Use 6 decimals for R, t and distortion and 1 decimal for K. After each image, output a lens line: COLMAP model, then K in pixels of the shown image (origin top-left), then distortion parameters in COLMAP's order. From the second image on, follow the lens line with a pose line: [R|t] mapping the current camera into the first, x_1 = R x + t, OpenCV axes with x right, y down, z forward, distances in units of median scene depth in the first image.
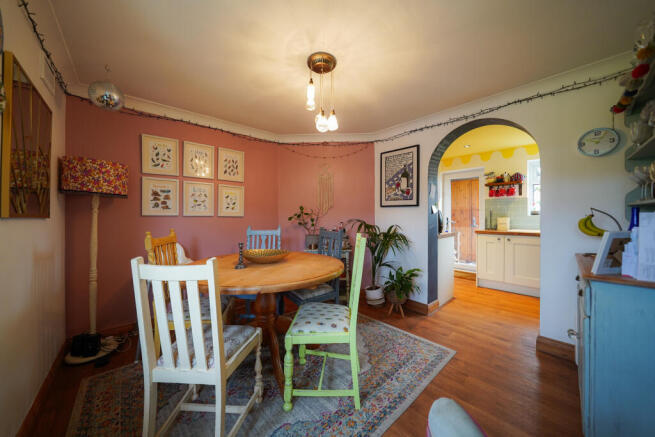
lens RADIAL K [[231.0, 0, 327.6], [0, 231.0, 216.2], [0, 0, 1]] dist [-0.027194, 0.006854]
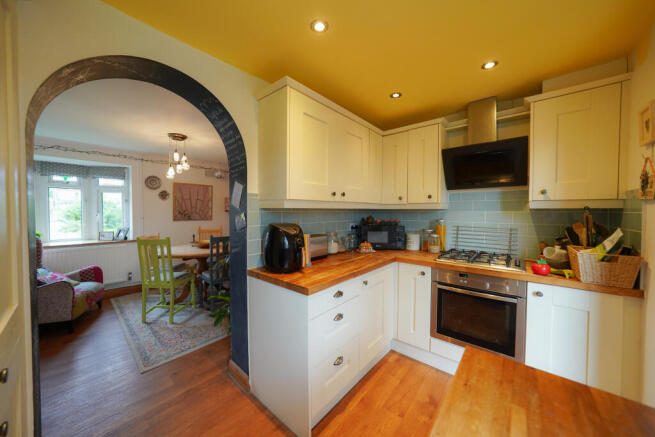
lens RADIAL K [[231.0, 0, 327.6], [0, 231.0, 216.2], [0, 0, 1]] dist [-0.027194, 0.006854]
pose [[0.108101, 0.024068, -0.993848, 1.309920], [-0.003551, 0.999710, 0.023824, -0.076708], [0.994134, 0.000954, 0.108155, 1.390453]]
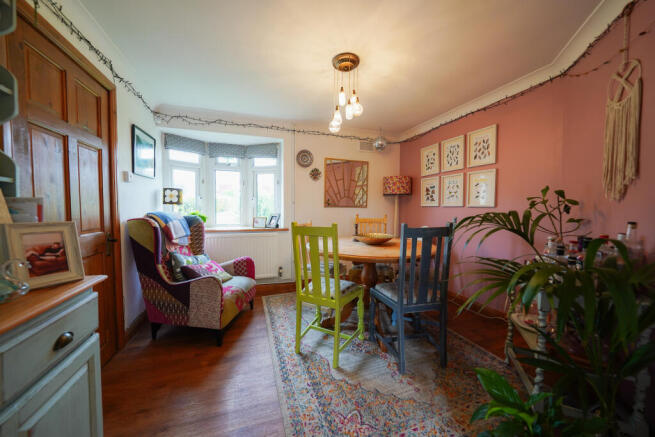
lens RADIAL K [[236.9, 0, 327.5], [0, 236.9, 218.5], [0, 0, 1]] dist [-0.000584, -0.000050]
pose [[-0.392636, 0.037742, -0.918919, 0.750409], [-0.007108, 0.999003, 0.044069, 0.012081], [0.919666, 0.023835, -0.391977, 0.979331]]
